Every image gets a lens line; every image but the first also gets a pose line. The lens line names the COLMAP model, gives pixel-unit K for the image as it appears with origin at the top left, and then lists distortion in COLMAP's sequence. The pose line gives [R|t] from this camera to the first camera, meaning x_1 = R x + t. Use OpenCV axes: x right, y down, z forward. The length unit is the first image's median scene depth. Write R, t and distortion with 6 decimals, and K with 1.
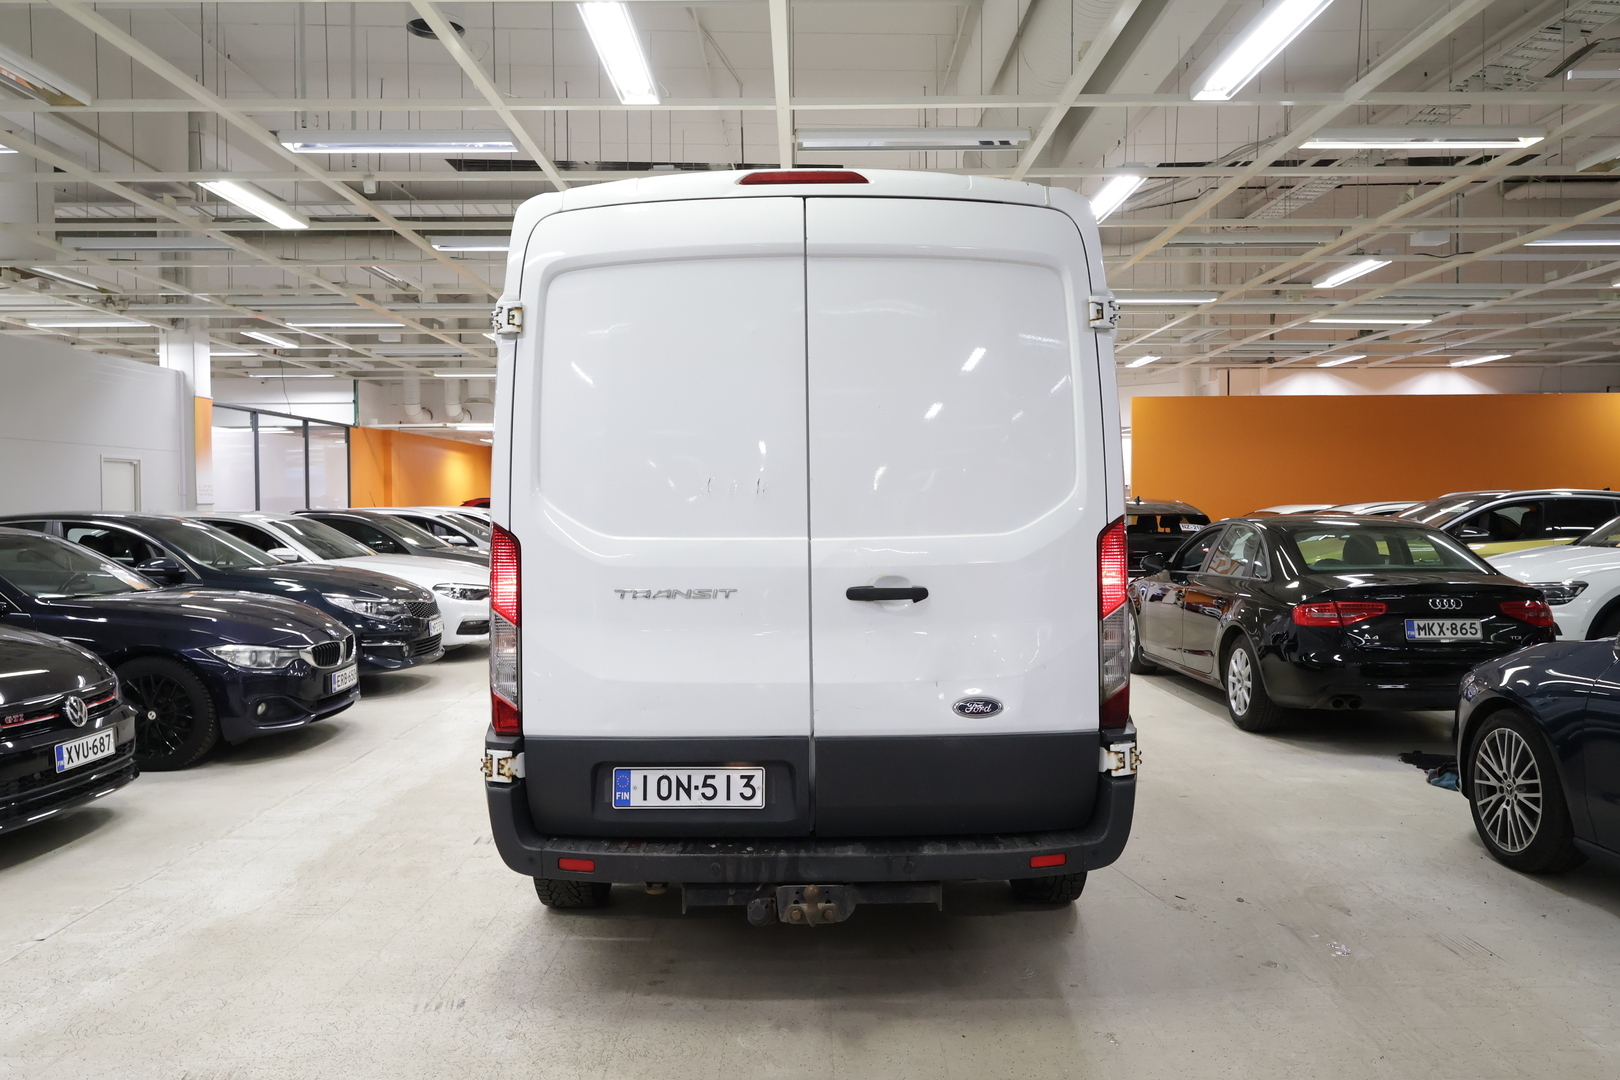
lens RADIAL K [[1267.2, 0, 810.0], [0, 1267.2, 540.0], [0, 0, 1]] dist [-0.010844, 0.004078]
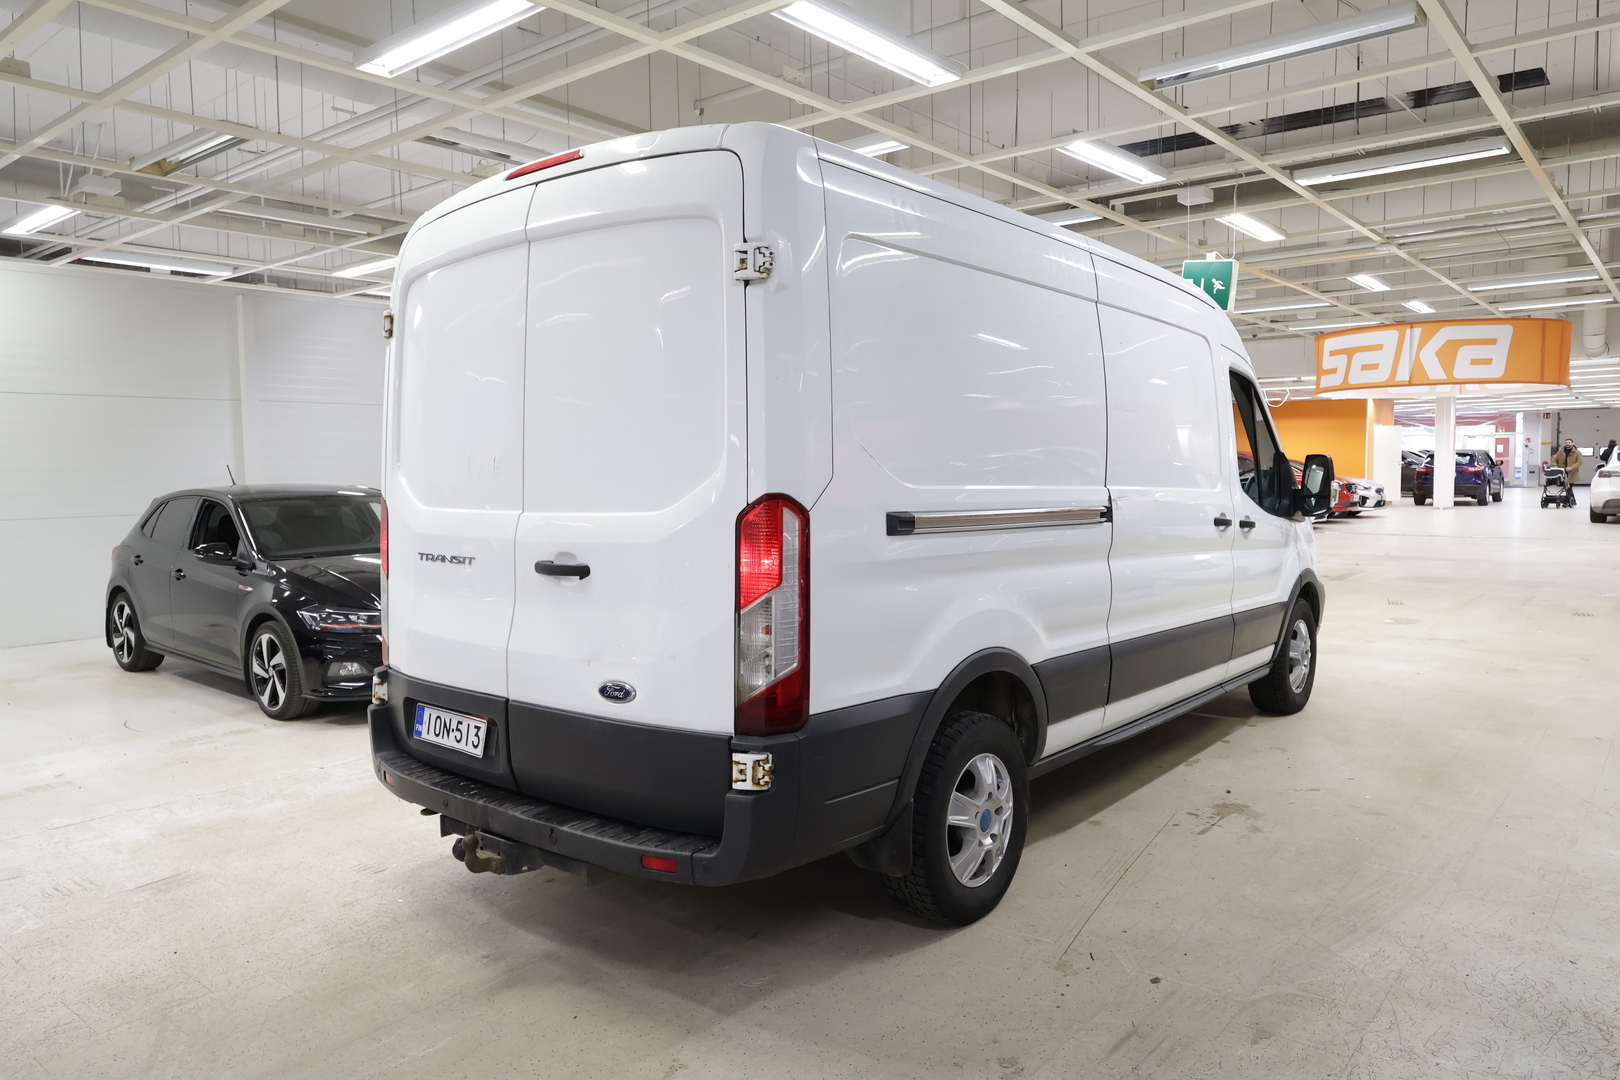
lens RADIAL K [[1107.5, 0, 810.0], [0, 1107.5, 540.0], [0, 0, 1]] dist [-0.003446, -0.001676]
pose [[0.771001, 0.041401, -0.635486, 0.769333], [-0.008998, 0.998493, 0.054133, -0.030520], [0.636770, -0.036018, 0.770212, 0.441354]]
